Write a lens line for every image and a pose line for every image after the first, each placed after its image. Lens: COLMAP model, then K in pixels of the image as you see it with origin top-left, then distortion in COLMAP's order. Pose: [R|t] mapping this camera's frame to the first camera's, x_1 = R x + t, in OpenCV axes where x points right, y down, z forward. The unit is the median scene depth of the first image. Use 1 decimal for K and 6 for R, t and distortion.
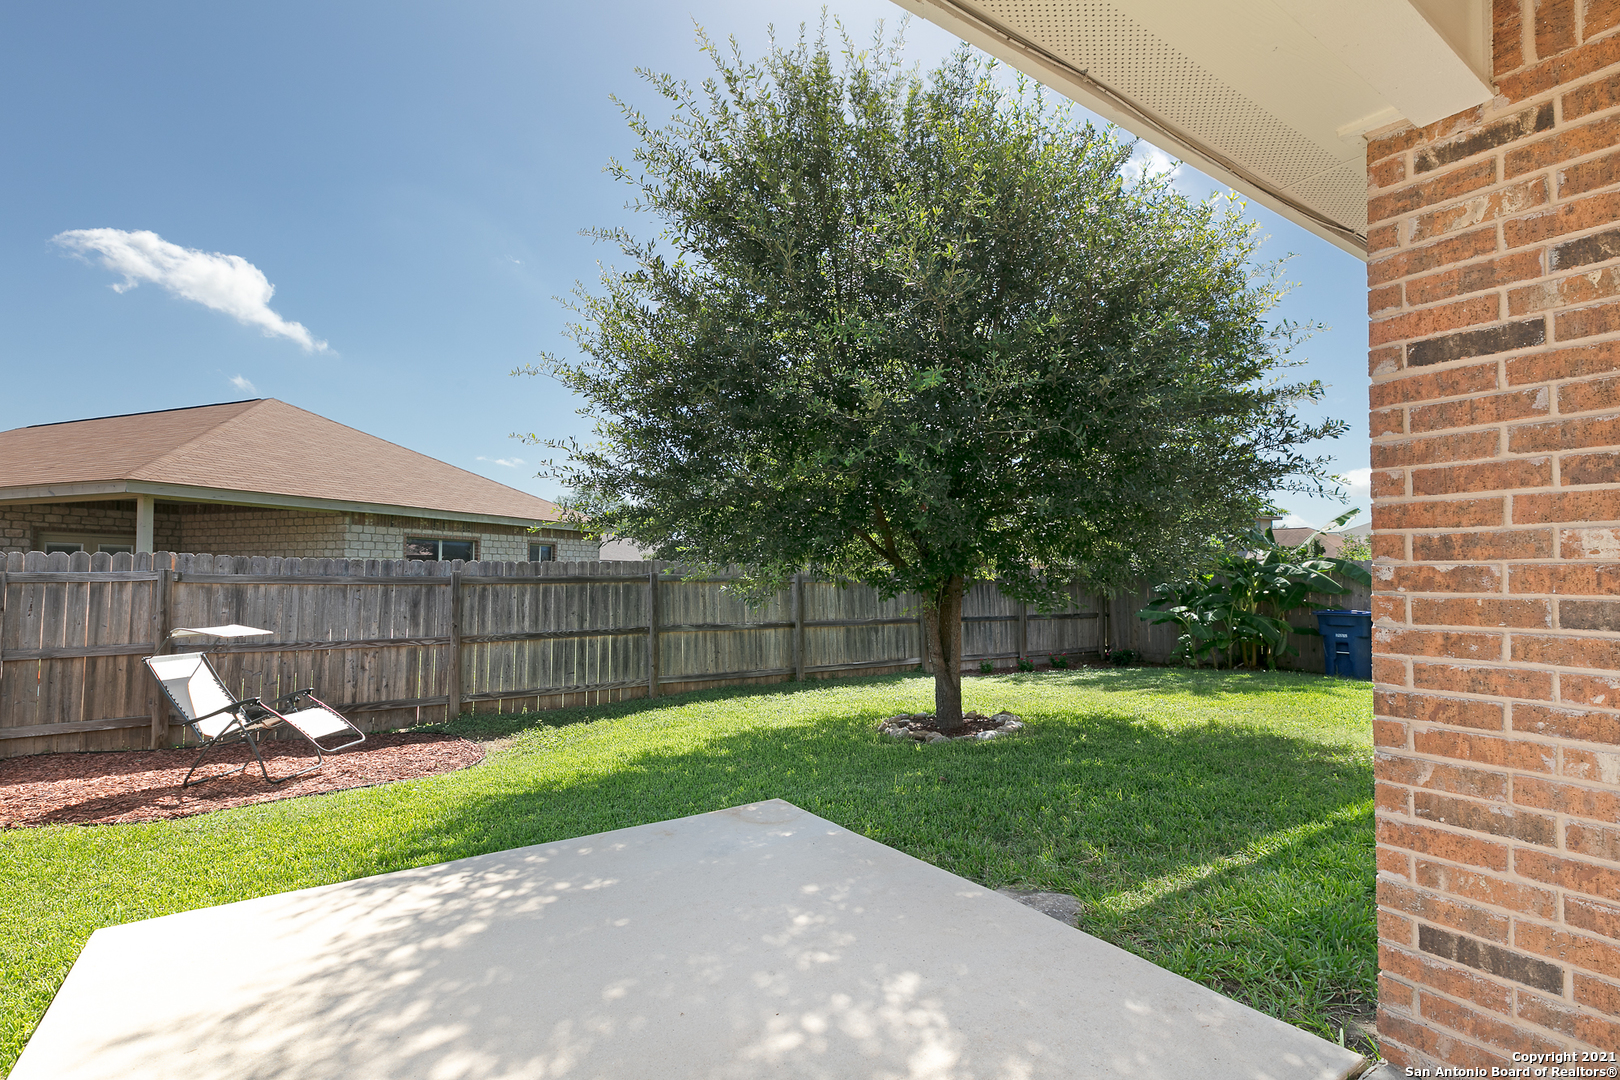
lens RADIAL K [[758.3, 0, 813.7], [0, 758.3, 546.1], [0, 0, 1]] dist [0.008123, -0.002881]
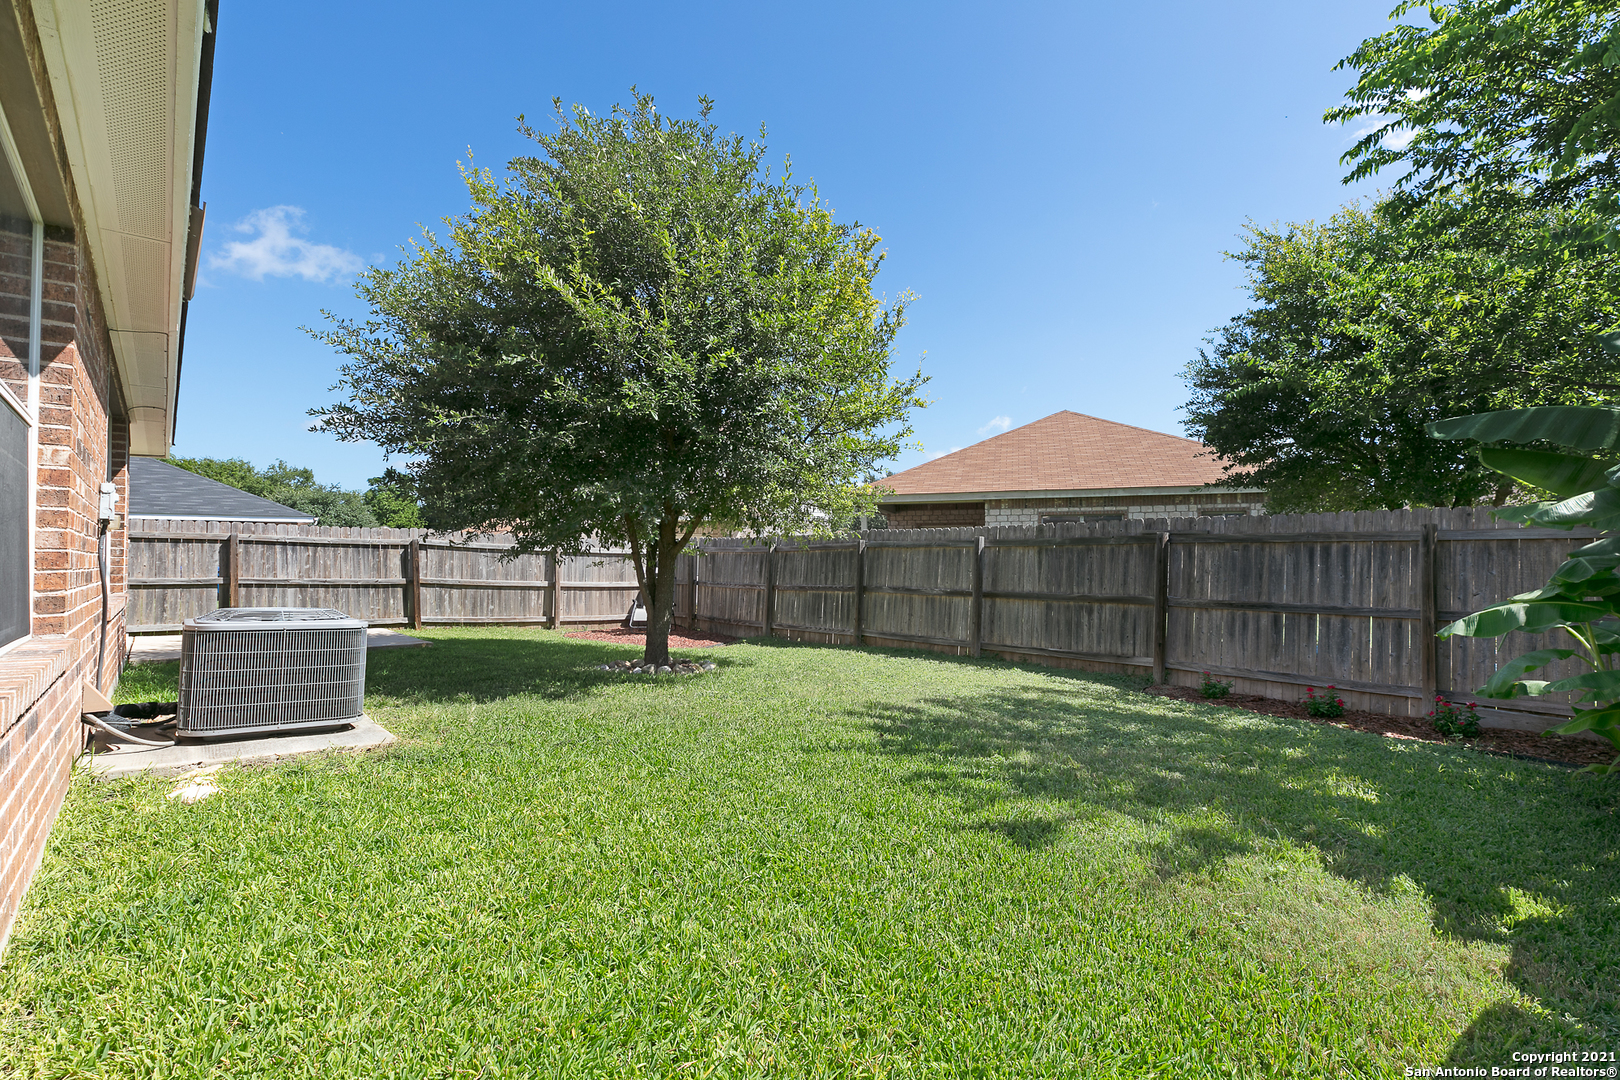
lens RADIAL K [[758.3, 0, 802.6], [0, 758.3, 549.4], [0, 0, 1]] dist [0.008123, -0.002881]
pose [[0.089927, -0.015884, -0.995822, 0.914113], [0.044168, 0.998953, -0.011945, 0.057105], [0.994968, -0.042910, 0.090534, 0.772542]]
